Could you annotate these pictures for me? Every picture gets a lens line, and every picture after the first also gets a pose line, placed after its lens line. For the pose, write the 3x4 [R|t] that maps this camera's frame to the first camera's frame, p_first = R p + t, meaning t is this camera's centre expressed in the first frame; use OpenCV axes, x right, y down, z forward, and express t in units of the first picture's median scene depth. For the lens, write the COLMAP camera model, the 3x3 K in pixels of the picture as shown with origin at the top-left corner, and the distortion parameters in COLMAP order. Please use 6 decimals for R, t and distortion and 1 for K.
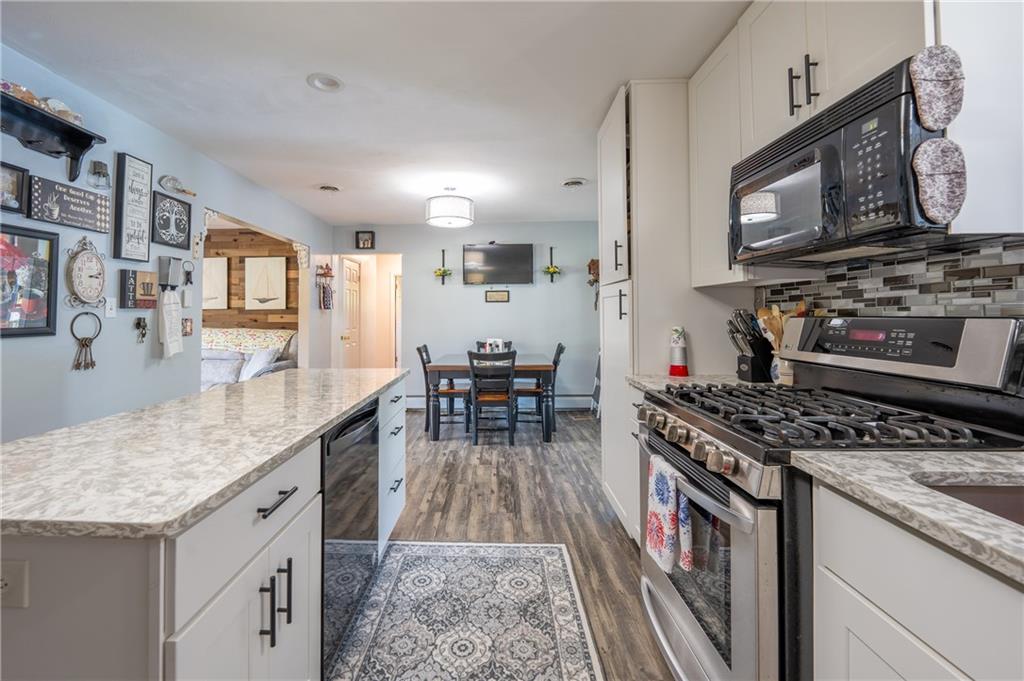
lens RADIAL K [[426.4, 0, 494.9], [0, 426.4, 300.9], [0, 0, 1]] dist [-0.002564, -0.000528]
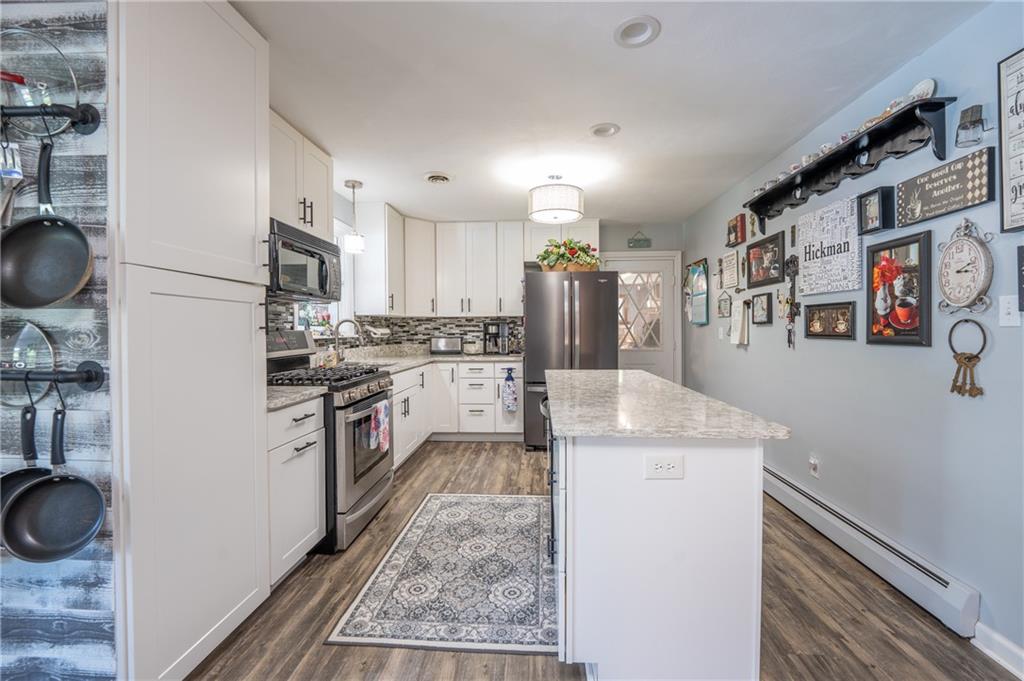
lens RADIAL K [[413.7, 0, 509.7], [0, 413.7, 330.3], [0, 0, 1]] dist [-0.001148, -0.000090]
pose [[-0.997719, 0.008662, 0.066939, -0.231848], [0.006906, 0.999627, -0.026409, 0.064765], [-0.067143, -0.025886, -0.997408, 1.957081]]
